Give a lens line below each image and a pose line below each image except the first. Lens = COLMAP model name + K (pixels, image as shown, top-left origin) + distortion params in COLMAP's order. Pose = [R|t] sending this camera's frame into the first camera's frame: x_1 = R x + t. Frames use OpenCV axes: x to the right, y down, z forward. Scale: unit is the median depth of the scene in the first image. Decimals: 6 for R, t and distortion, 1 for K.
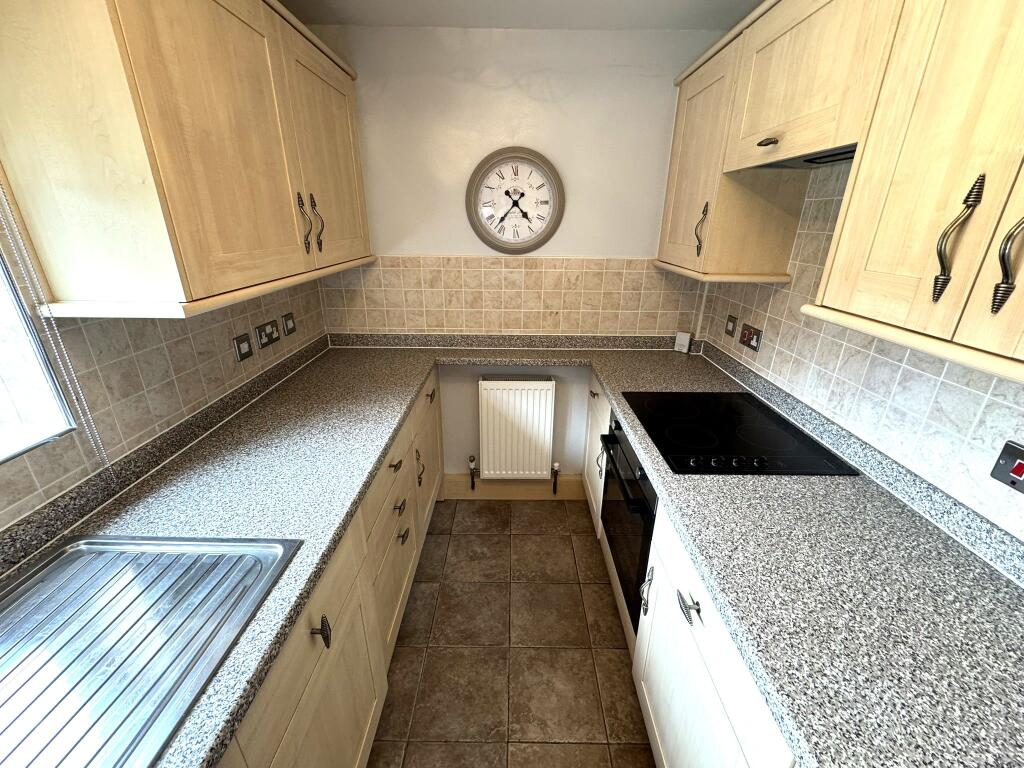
lens RADIAL K [[418.3, 0, 512.0], [0, 418.3, 384.0], [0, 0, 1]] dist [-0.001953, -0.000161]
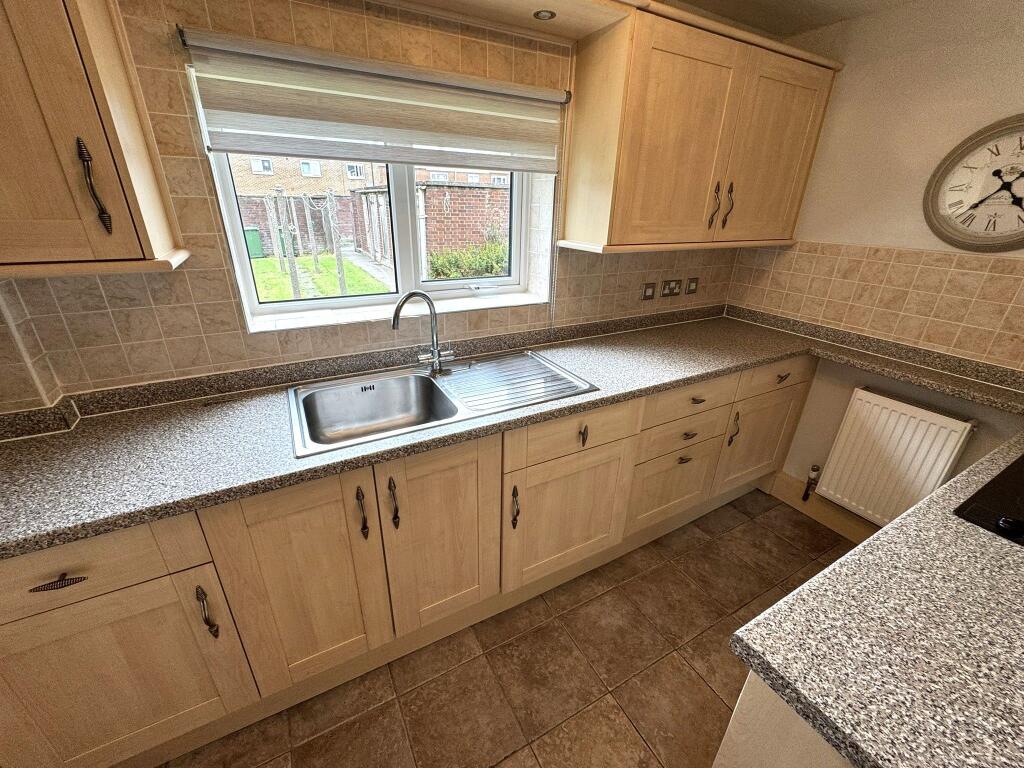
lens RADIAL K [[418.3, 0, 512.0], [0, 418.3, 384.0], [0, 0, 1]] dist [-0.001953, -0.000161]
pose [[0.491488, 0.348831, -0.797971, 0.343527], [-0.335342, 0.921428, 0.196256, 0.071485], [0.803733, 0.171136, 0.569848, -0.132070]]
